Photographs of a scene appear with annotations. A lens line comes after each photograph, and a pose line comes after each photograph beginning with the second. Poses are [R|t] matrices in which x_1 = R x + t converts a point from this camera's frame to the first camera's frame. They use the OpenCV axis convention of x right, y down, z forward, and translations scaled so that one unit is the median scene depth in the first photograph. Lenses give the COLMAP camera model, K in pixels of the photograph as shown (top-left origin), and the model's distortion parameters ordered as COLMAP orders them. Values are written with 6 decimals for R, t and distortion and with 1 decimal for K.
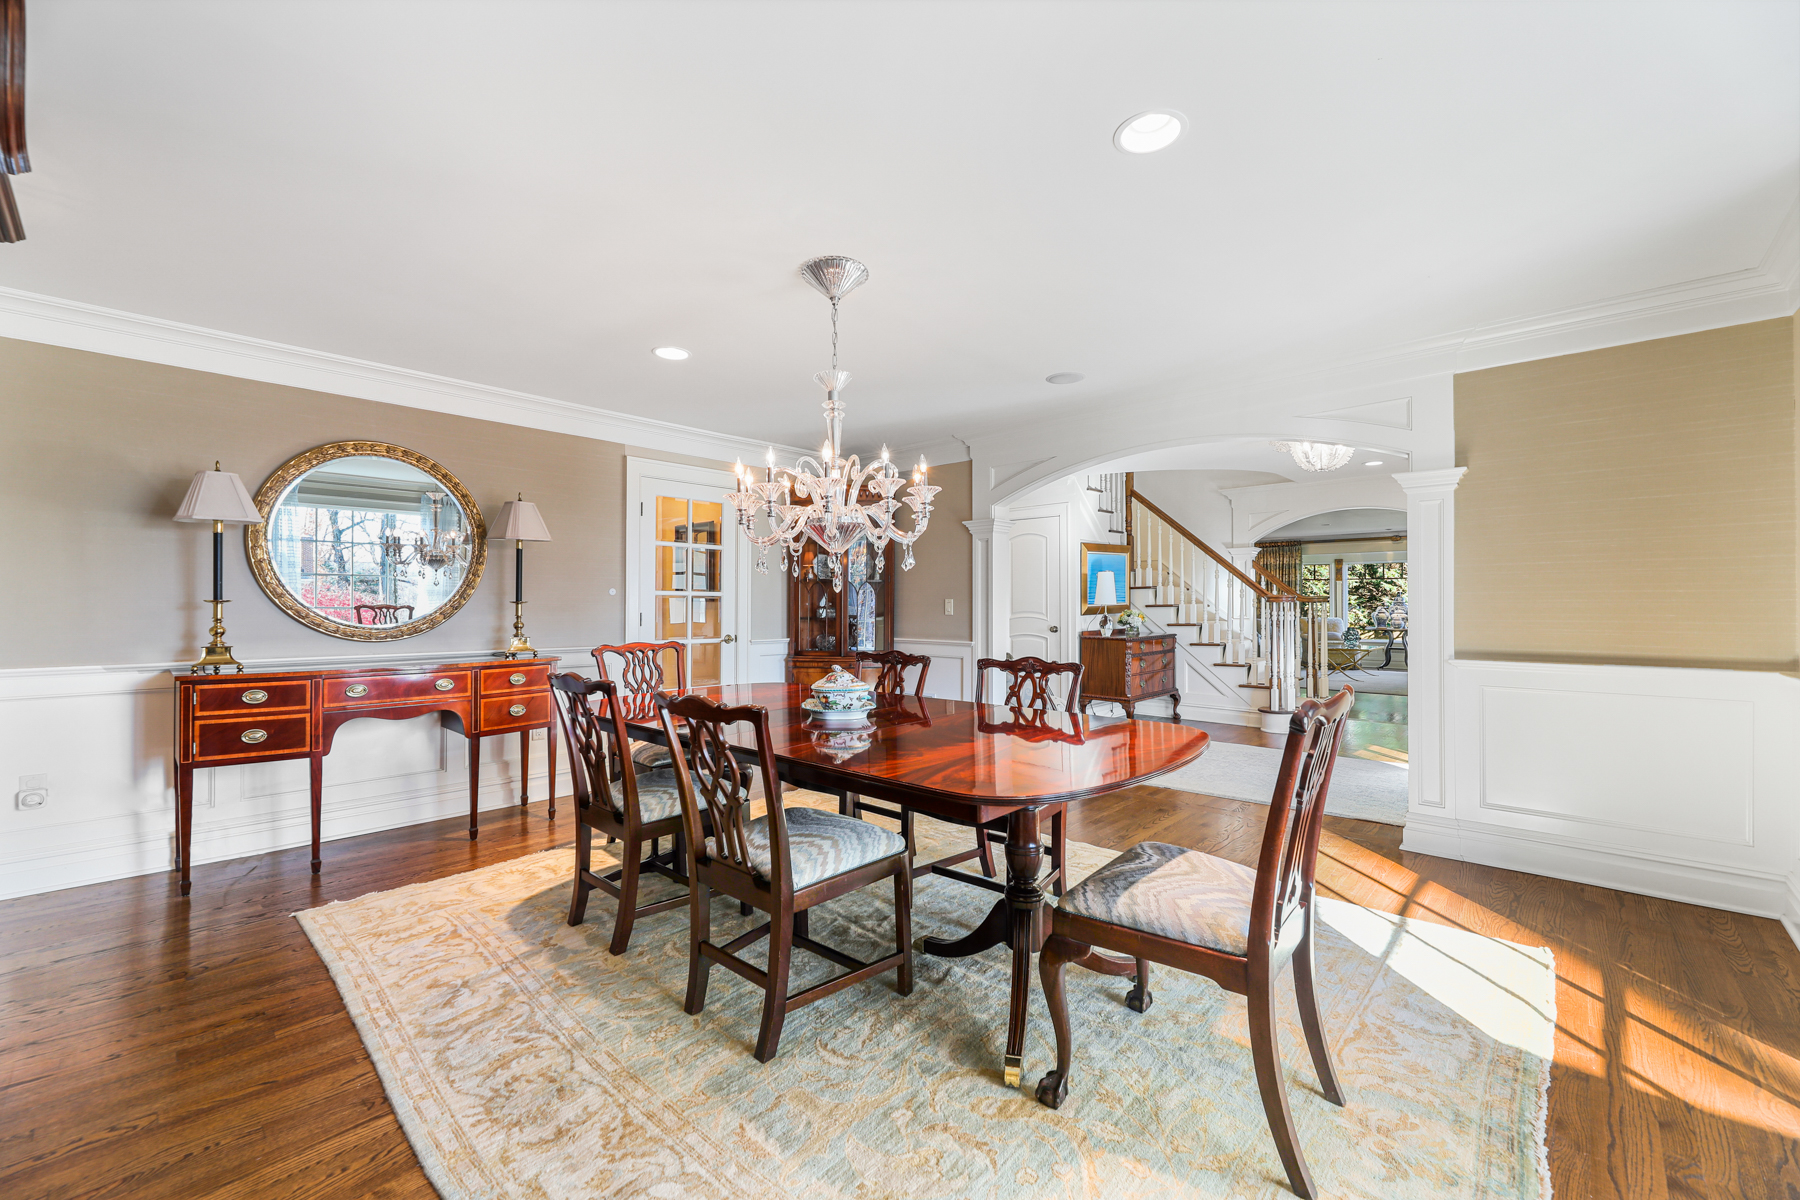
lens RADIAL K [[715.8, 0, 900.0], [0, 715.8, 600.0], [0, 0, 1]] dist [0.002113, 0.000134]
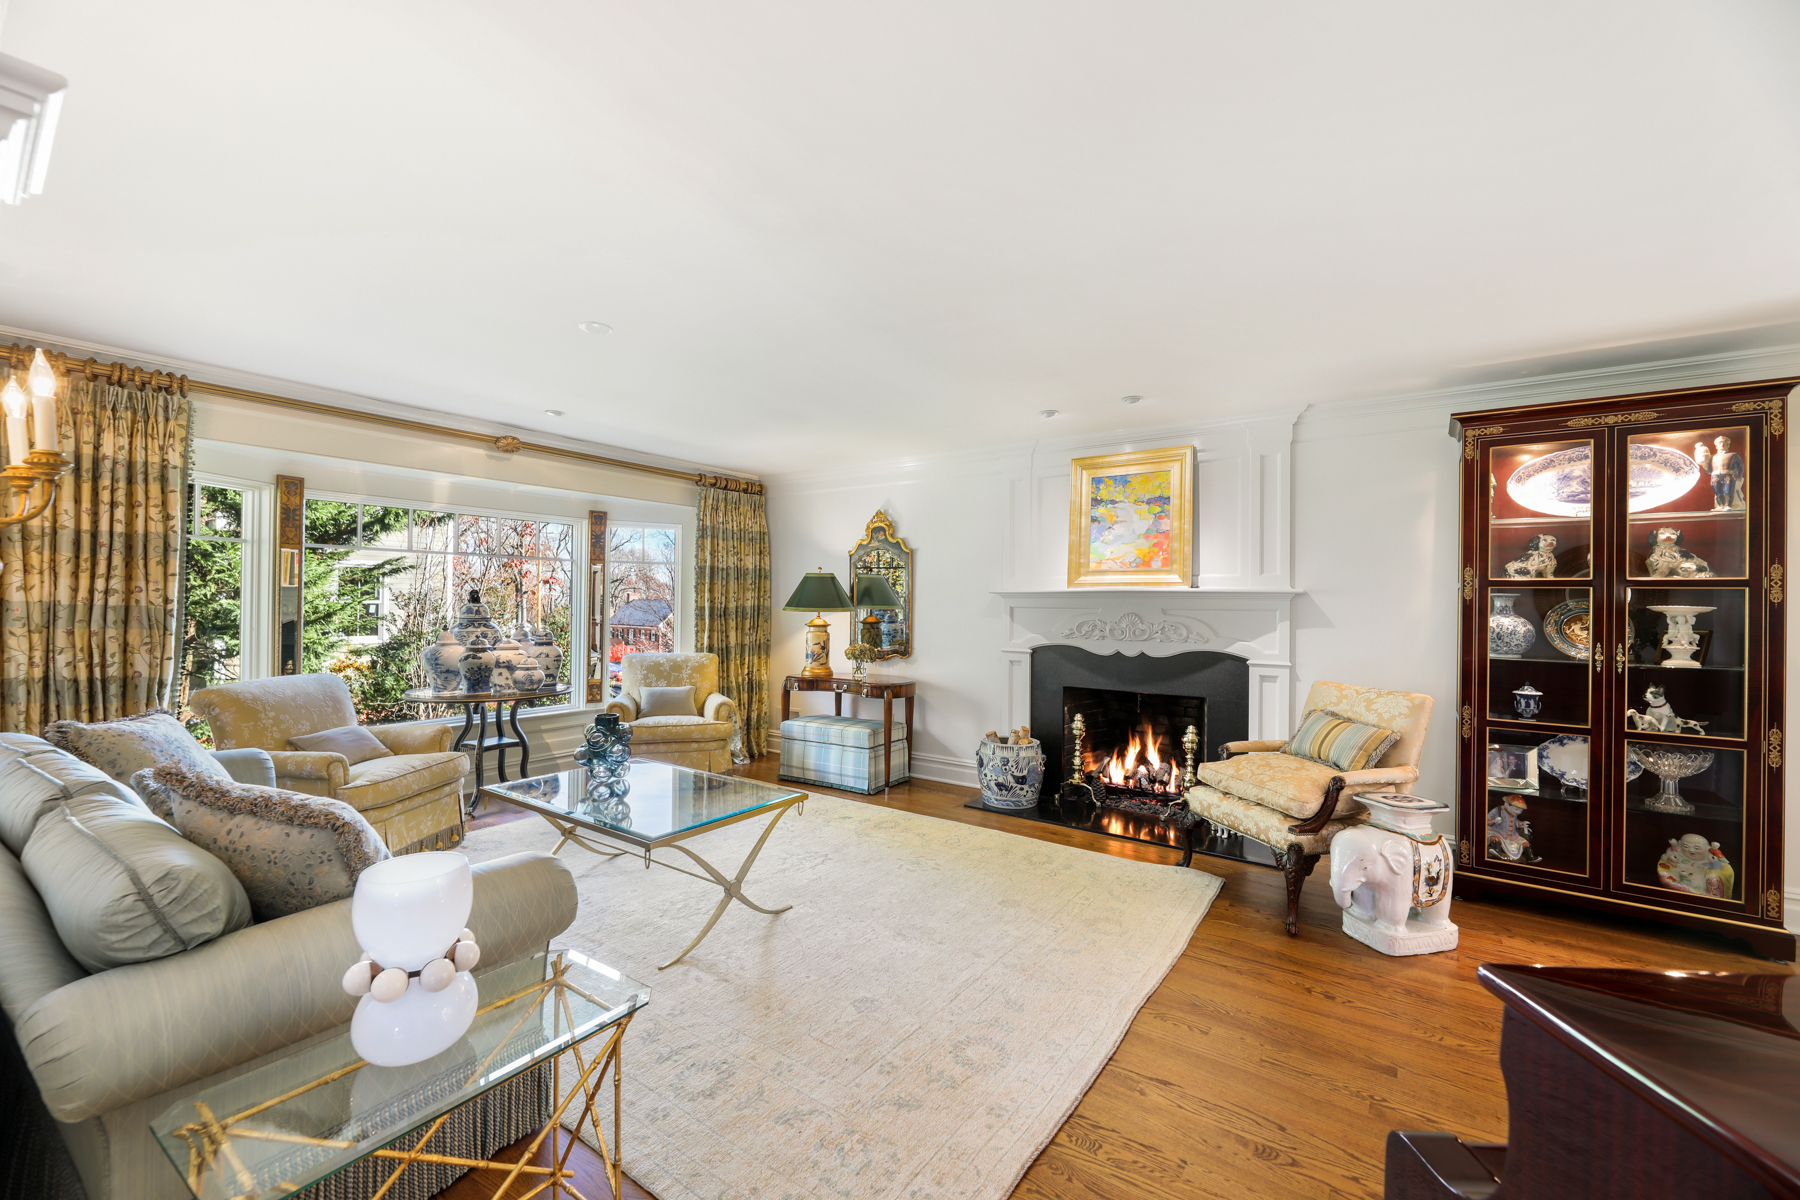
lens RADIAL K [[715.8, 0, 900.0], [0, 715.8, 600.0], [0, 0, 1]] dist [0.002113, 0.000134]
pose [[-0.115910, 0.006065, 0.993241, 0.502936], [-0.010707, 0.999916, -0.007356, -0.010152], [-0.993202, -0.011487, -0.115835, 1.391532]]
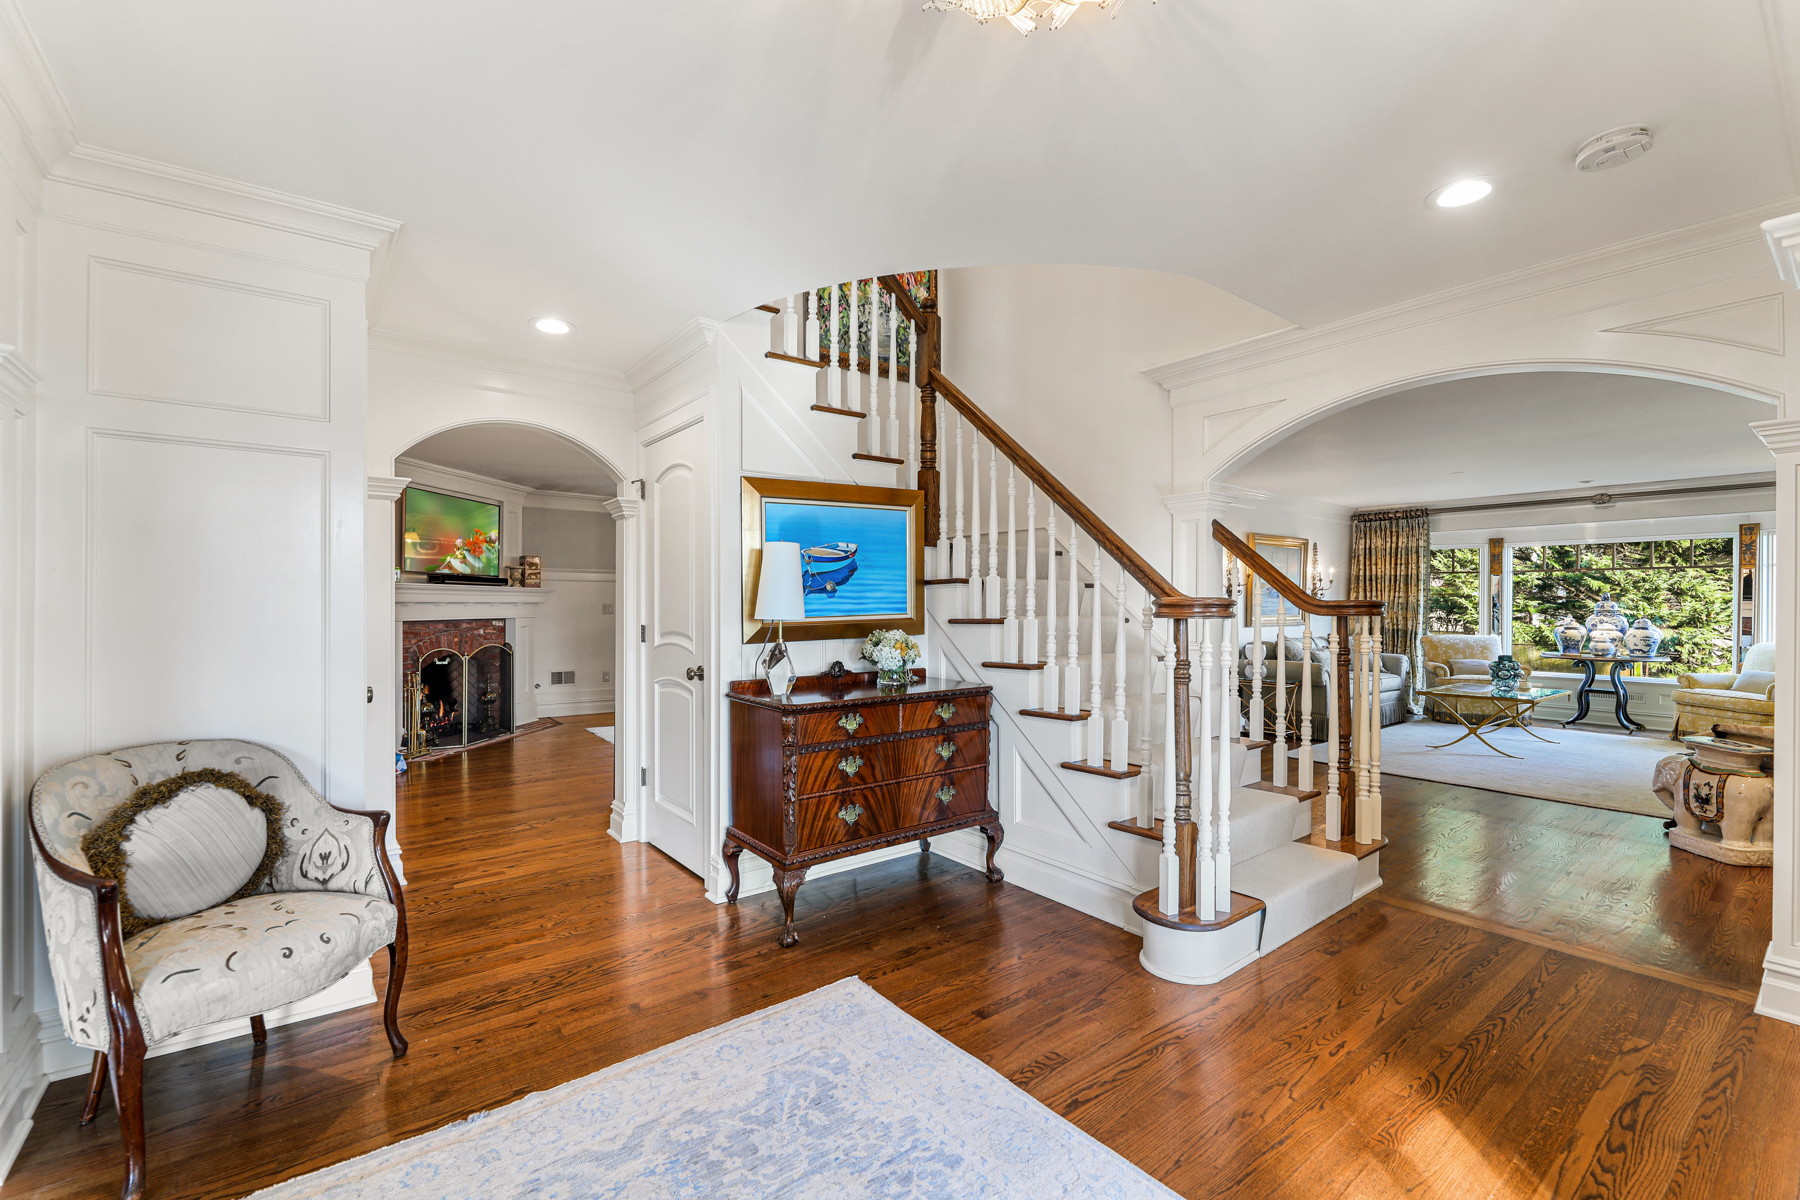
lens RADIAL K [[754.9, 0, 900.0], [0, 754.9, 600.0], [0, 0, 1]] dist [-0.001234, -0.000163]
pose [[0.986887, 0.002650, -0.161394, 0.388768], [-0.002968, 0.999994, -0.001729, -0.004291], [0.161388, 0.002186, 0.986889, 0.515170]]
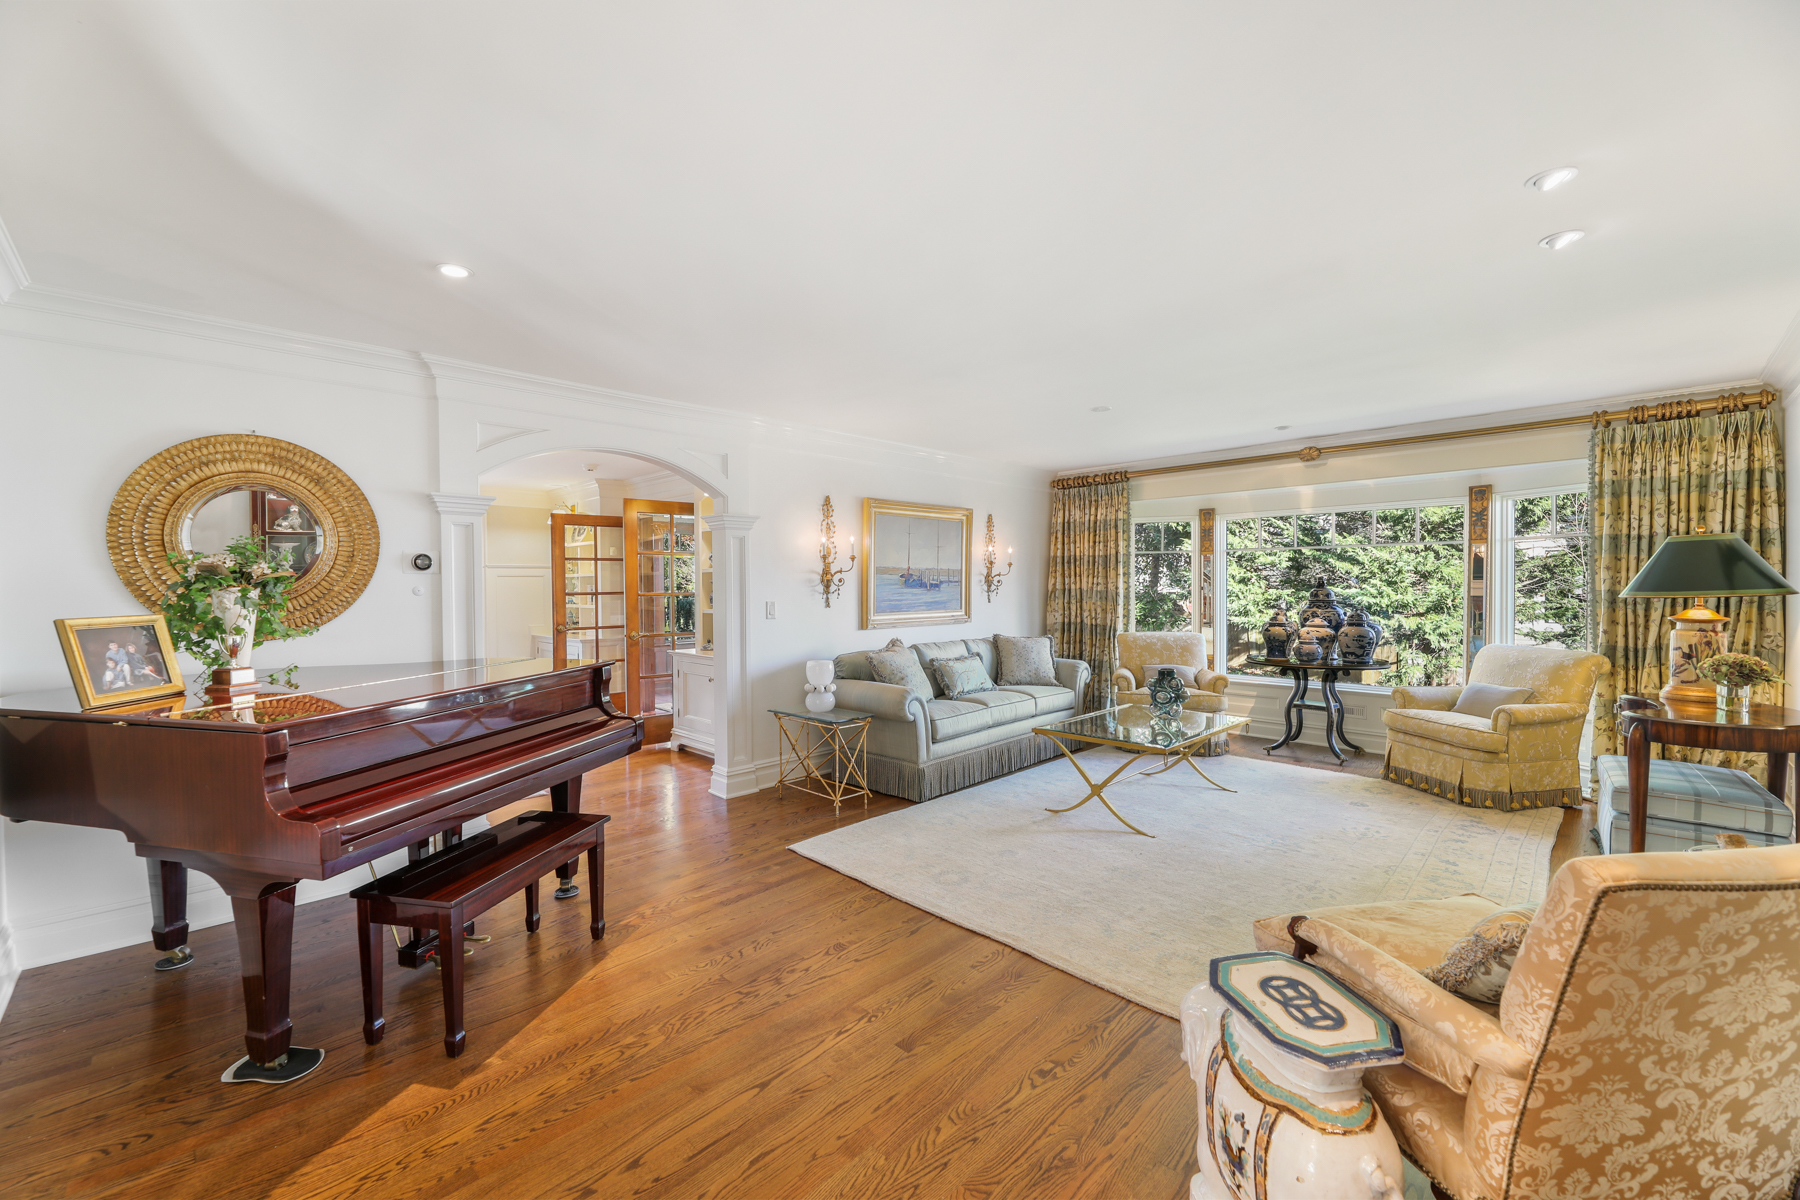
lens RADIAL K [[715.8, 0, 900.0], [0, 715.8, 600.0], [0, 0, 1]] dist [0.002113, 0.000134]
pose [[0.999393, -0.003919, -0.034608, 0.753447], [0.004708, 0.999730, 0.022740, -0.014406], [0.034510, -0.022890, 0.999142, 0.913182]]
